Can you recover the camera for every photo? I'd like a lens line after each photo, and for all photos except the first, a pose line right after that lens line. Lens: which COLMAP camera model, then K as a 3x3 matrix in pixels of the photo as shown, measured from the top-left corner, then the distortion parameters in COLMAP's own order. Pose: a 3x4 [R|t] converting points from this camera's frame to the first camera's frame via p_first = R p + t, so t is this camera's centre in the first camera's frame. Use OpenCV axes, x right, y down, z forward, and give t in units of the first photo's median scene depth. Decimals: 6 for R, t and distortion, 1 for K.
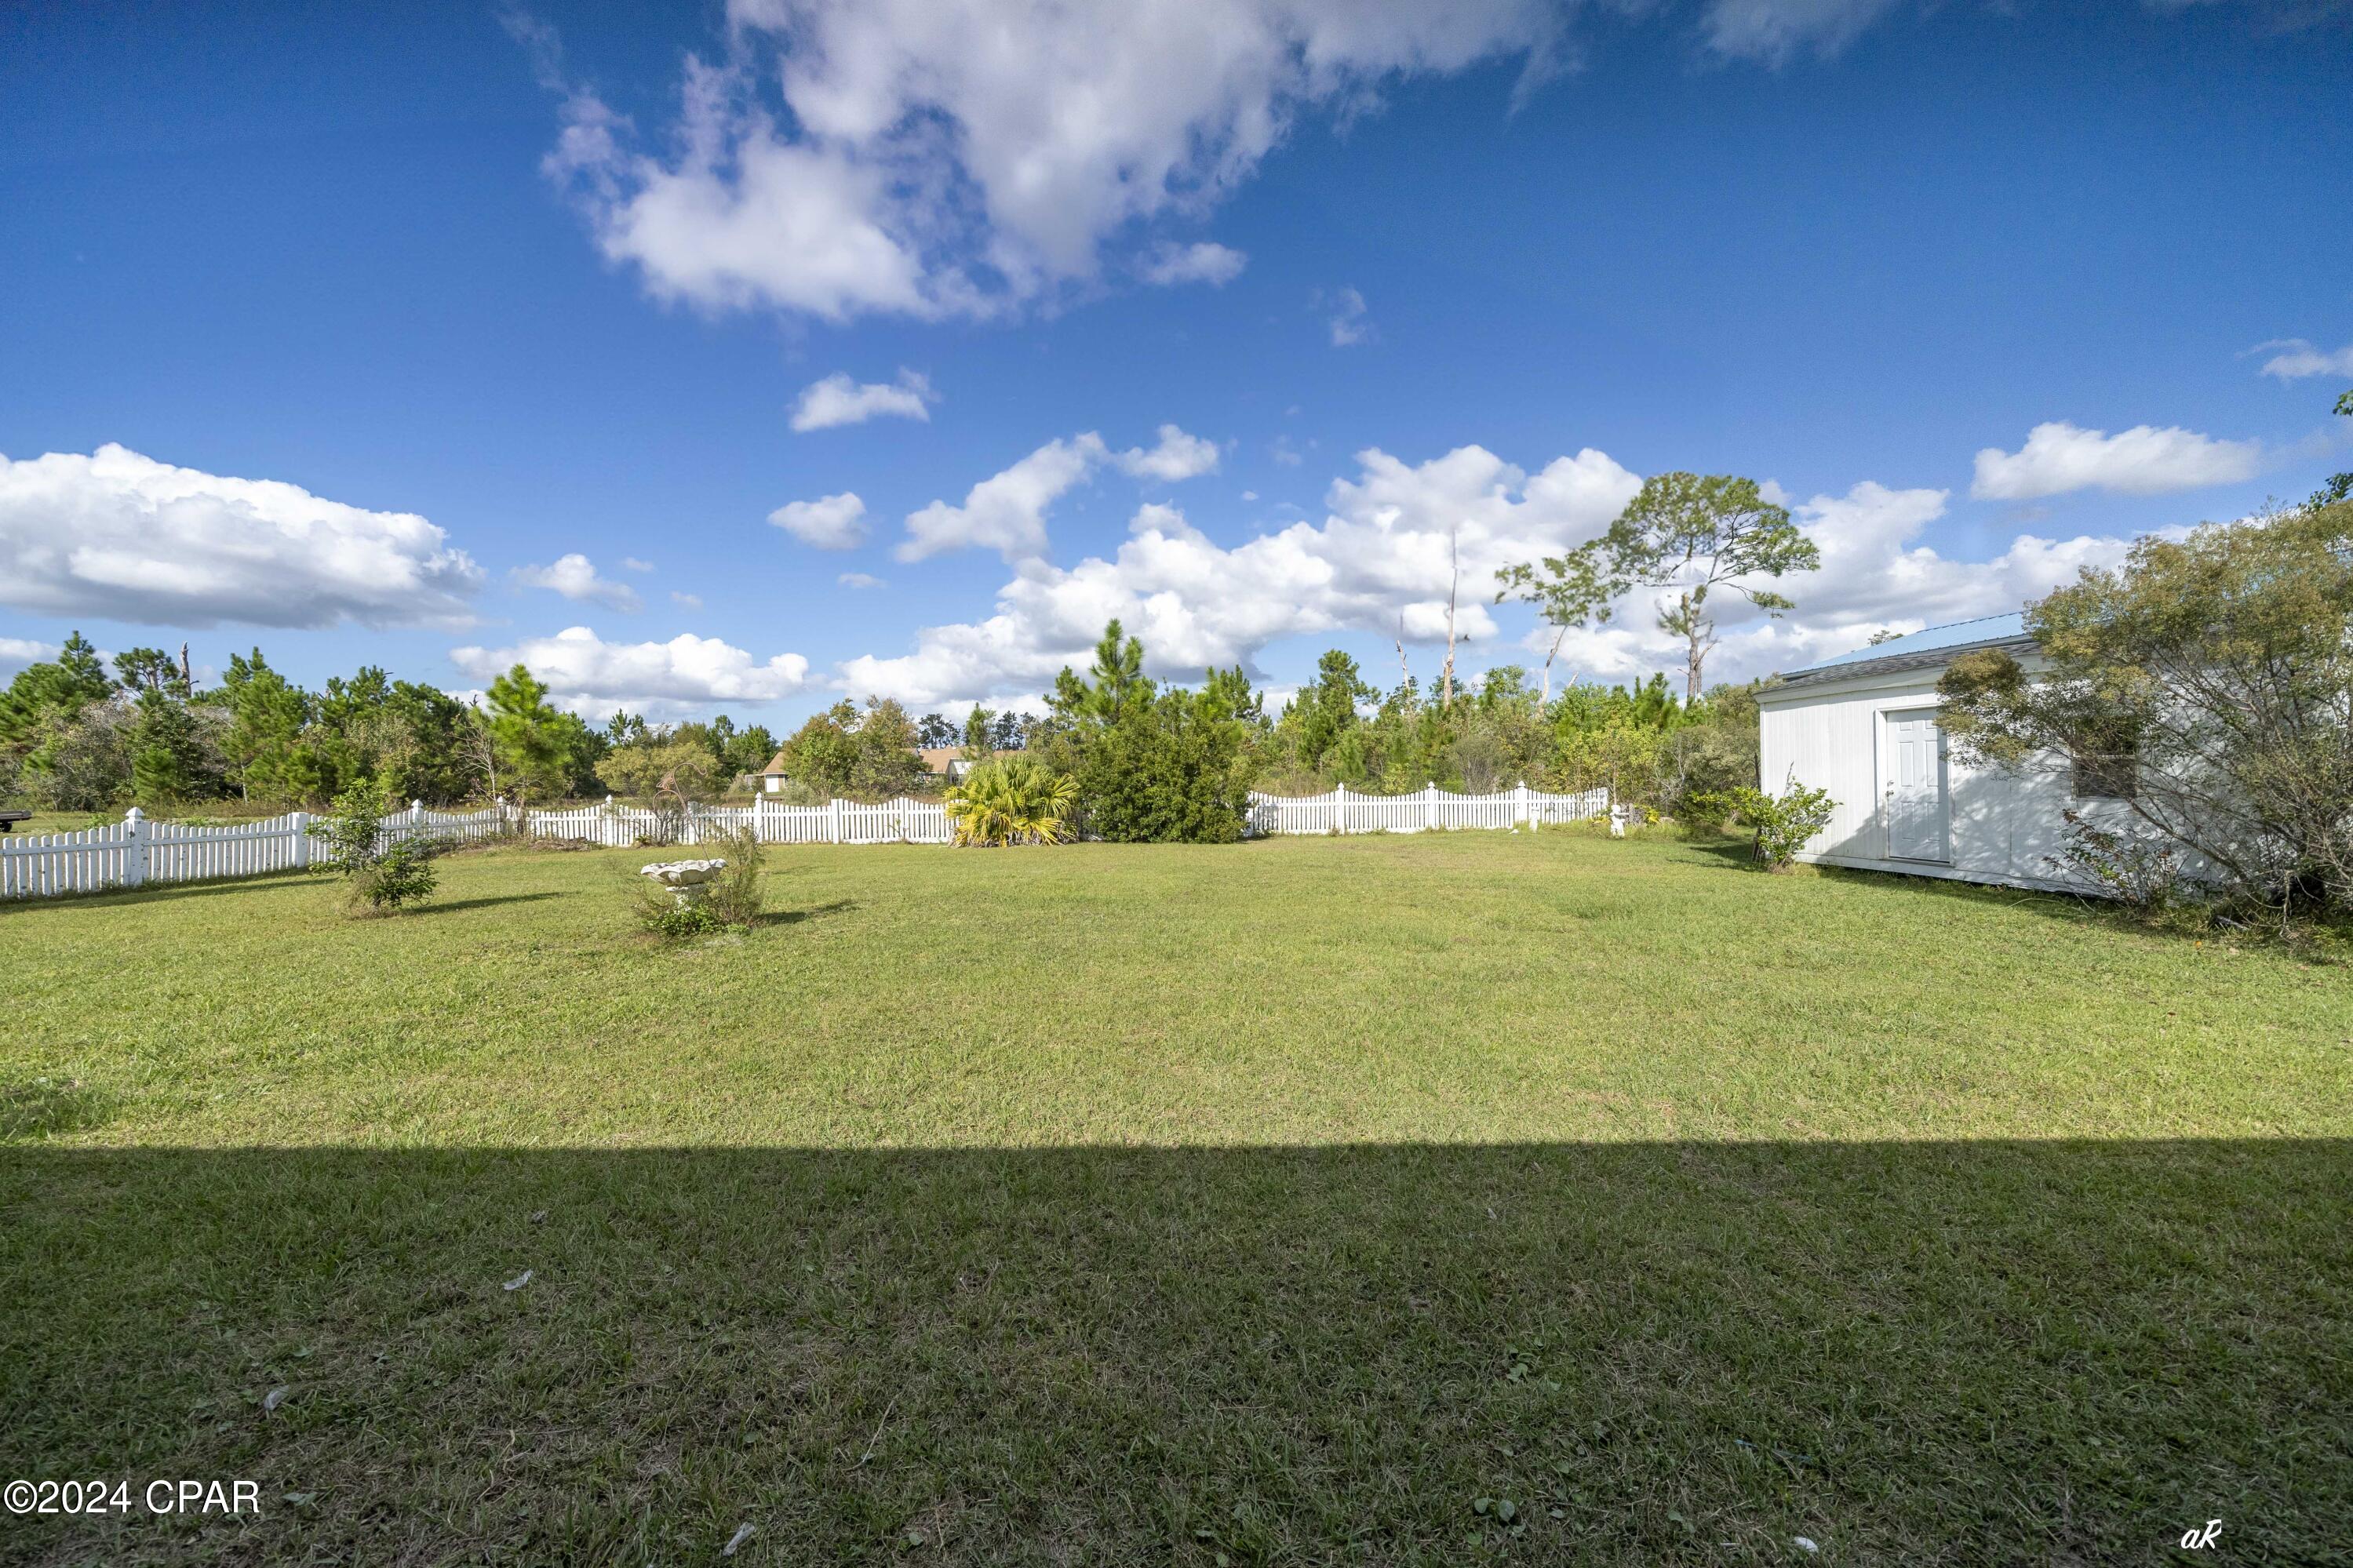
lens RADIAL K [[829.6, 0, 1166.9], [0, 829.6, 778.6], [0, 0, 1]] dist [0.009096, -0.000042]
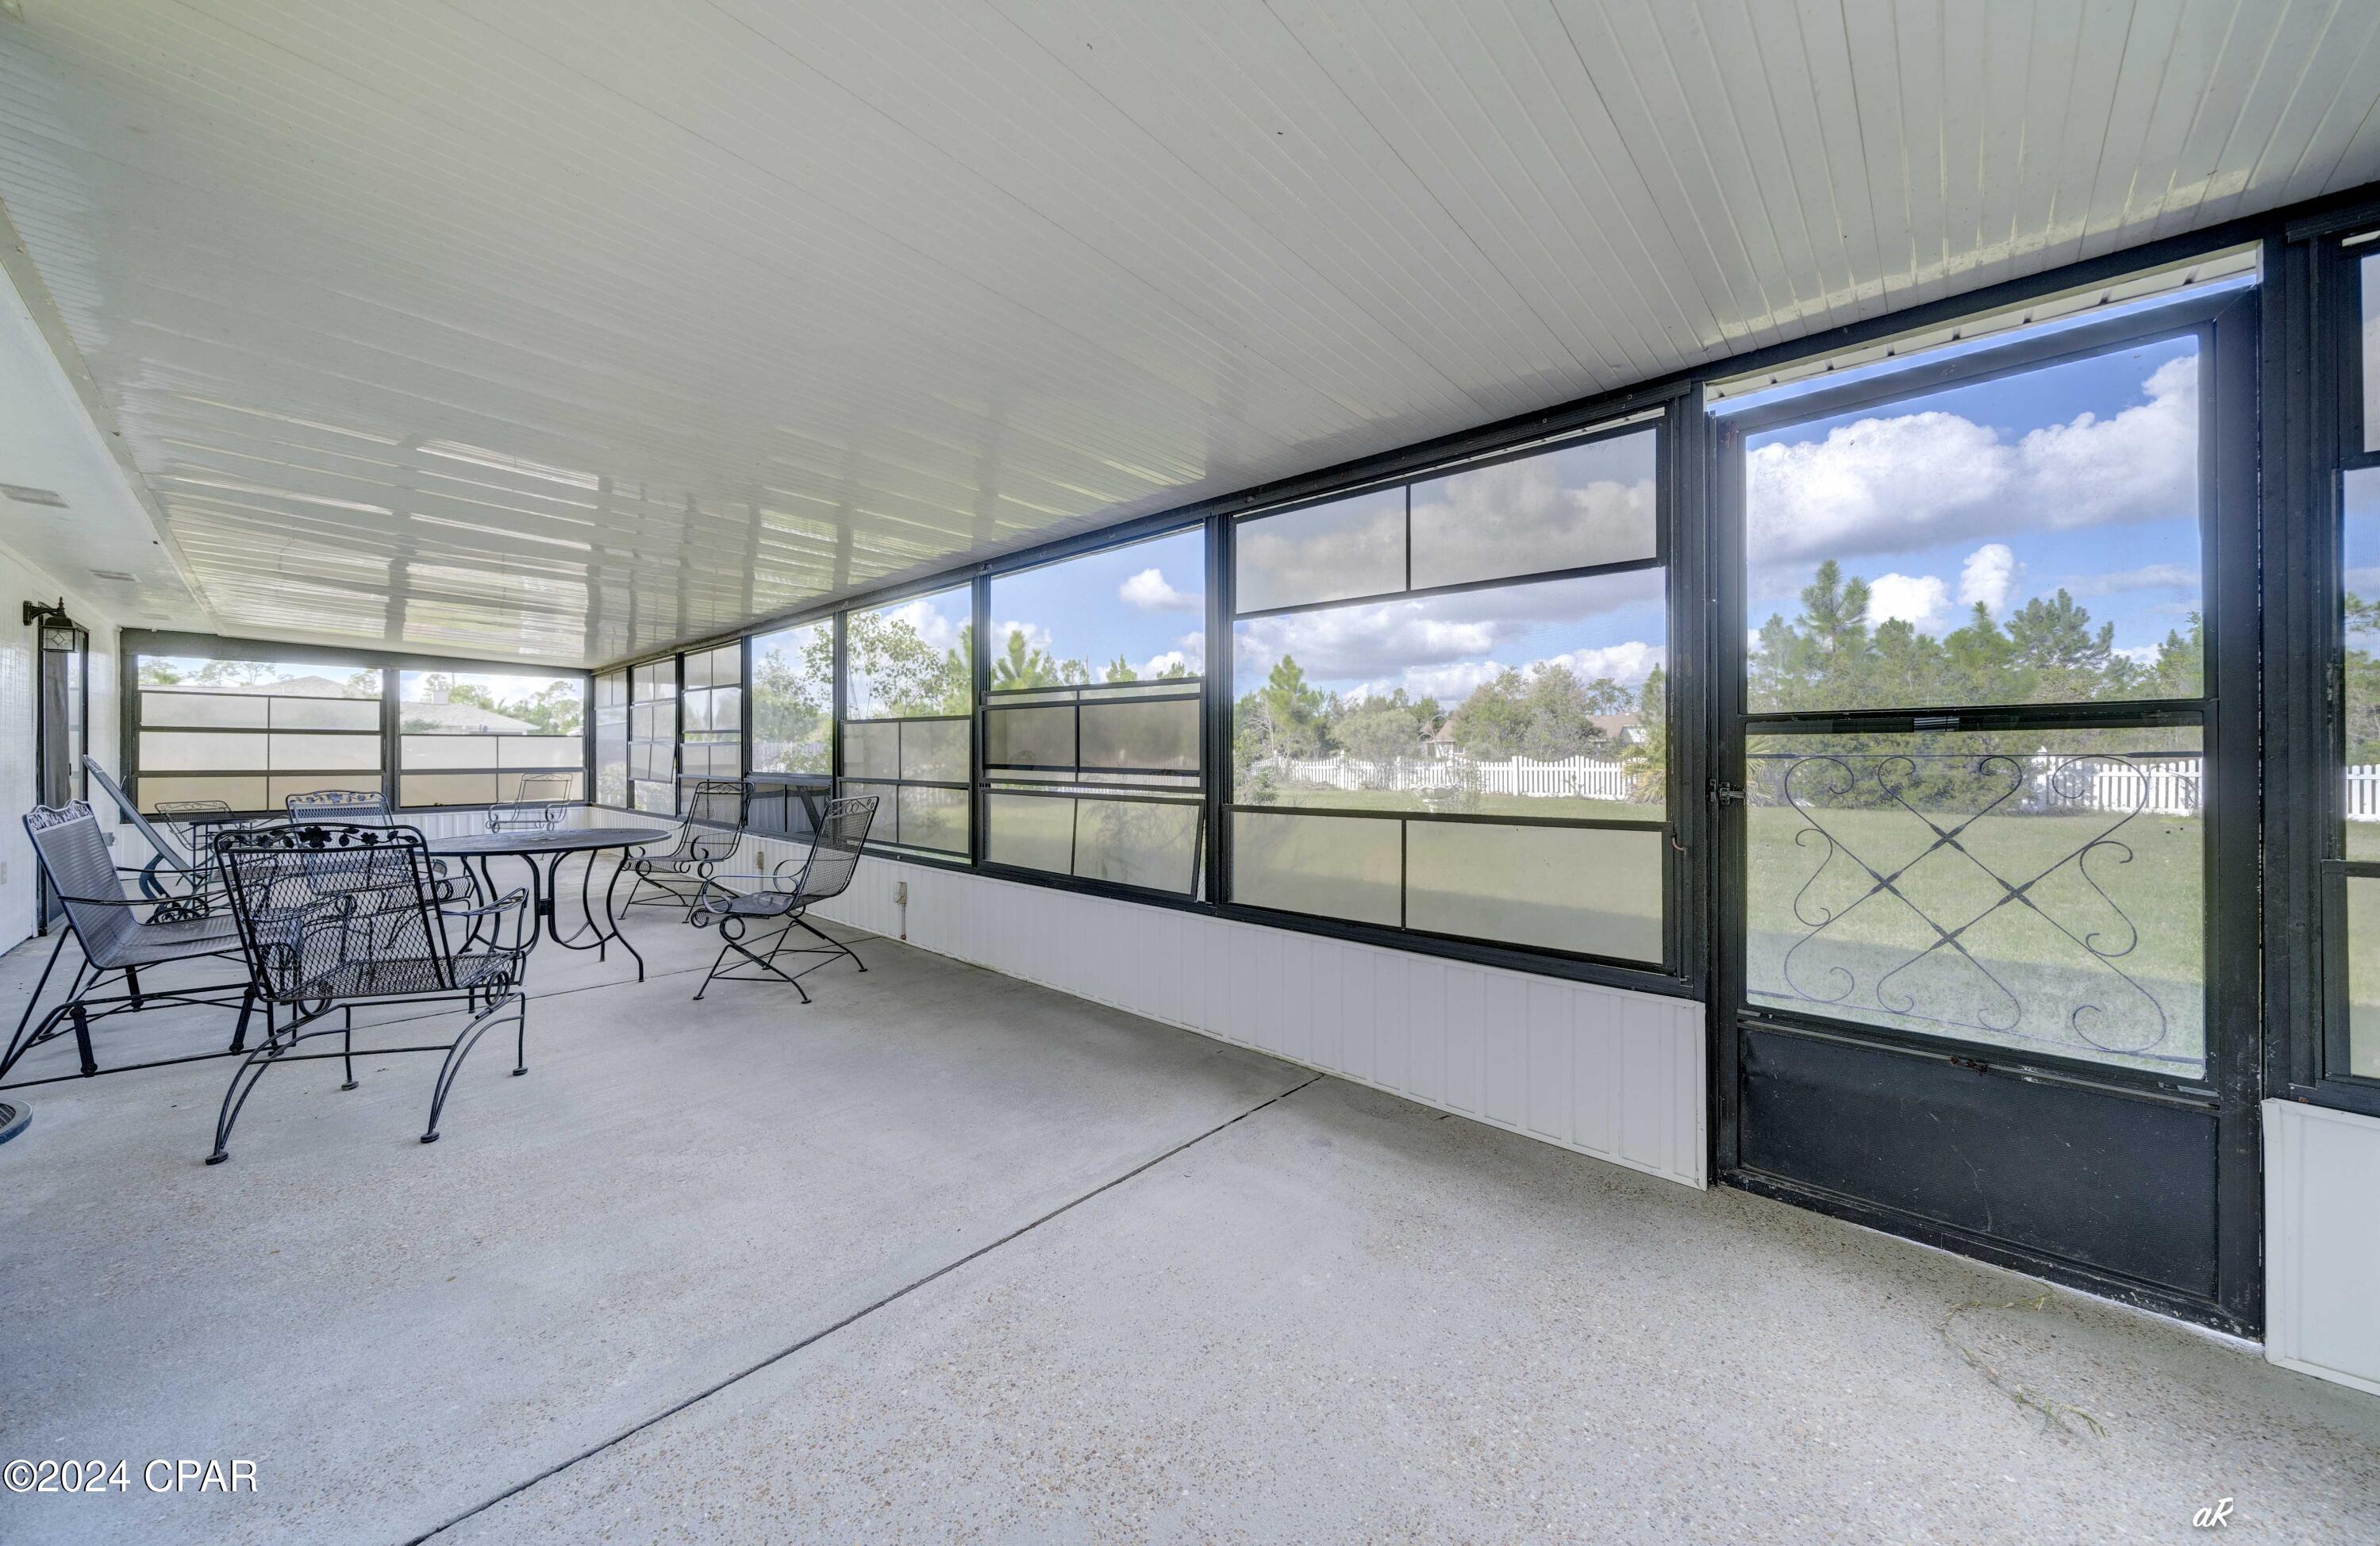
lens RADIAL K [[846.1, 0, 1186.0], [0, 846.1, 752.1], [0, 0, 1]] dist [-0.005013, 0.000250]
pose [[0.743638, 0.011599, -0.668481, 0.033496], [-0.008181, 0.999933, 0.008249, 0.013337], [0.668532, -0.000665, 0.743683, -0.146380]]
